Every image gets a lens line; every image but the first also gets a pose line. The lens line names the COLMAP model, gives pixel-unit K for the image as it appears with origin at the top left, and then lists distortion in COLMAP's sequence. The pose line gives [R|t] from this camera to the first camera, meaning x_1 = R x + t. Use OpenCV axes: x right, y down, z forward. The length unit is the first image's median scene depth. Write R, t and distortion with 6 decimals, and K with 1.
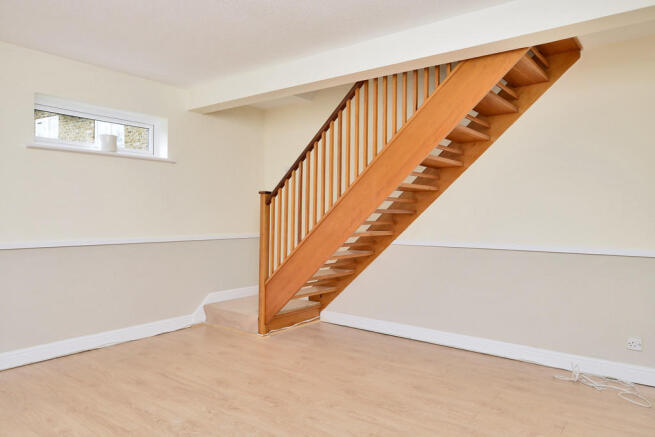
lens RADIAL K [[457.7, 0, 327.5], [0, 457.7, 218.5], [0, 0, 1]] dist [-0.004033, 0.002431]
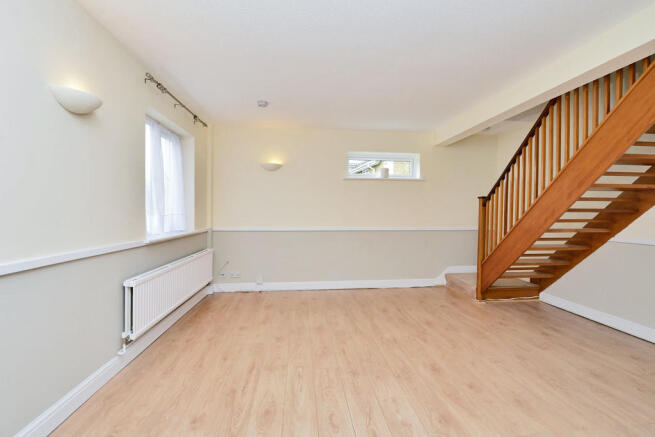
lens RADIAL K [[292.5, 0, 327.5], [0, 292.5, 218.5], [0, 0, 1]] dist [-0.020285, 0.000481]
pose [[0.686789, 0.010164, -0.726785, 0.186181], [-0.006607, 0.999948, 0.007741, 0.002674], [0.726826, -0.000514, 0.686821, 0.067155]]
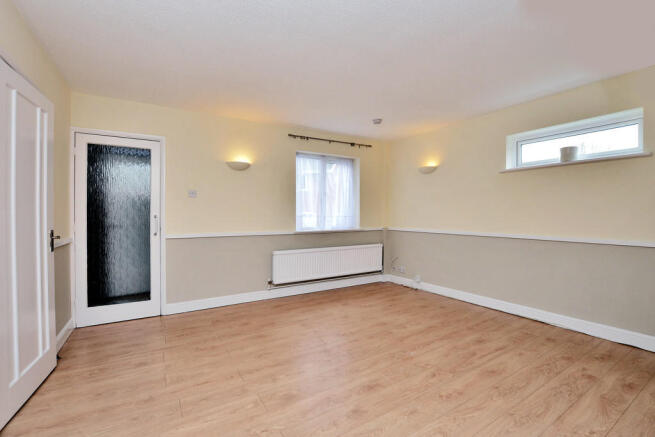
lens RADIAL K [[292.5, 0, 327.5], [0, 292.5, 218.5], [0, 0, 1]] dist [-0.020285, 0.000481]
pose [[-0.353607, 0.006382, -0.935372, 0.416881], [-0.010046, 0.999893, 0.010620, -0.003020], [0.935340, 0.013152, -0.353505, 0.682650]]
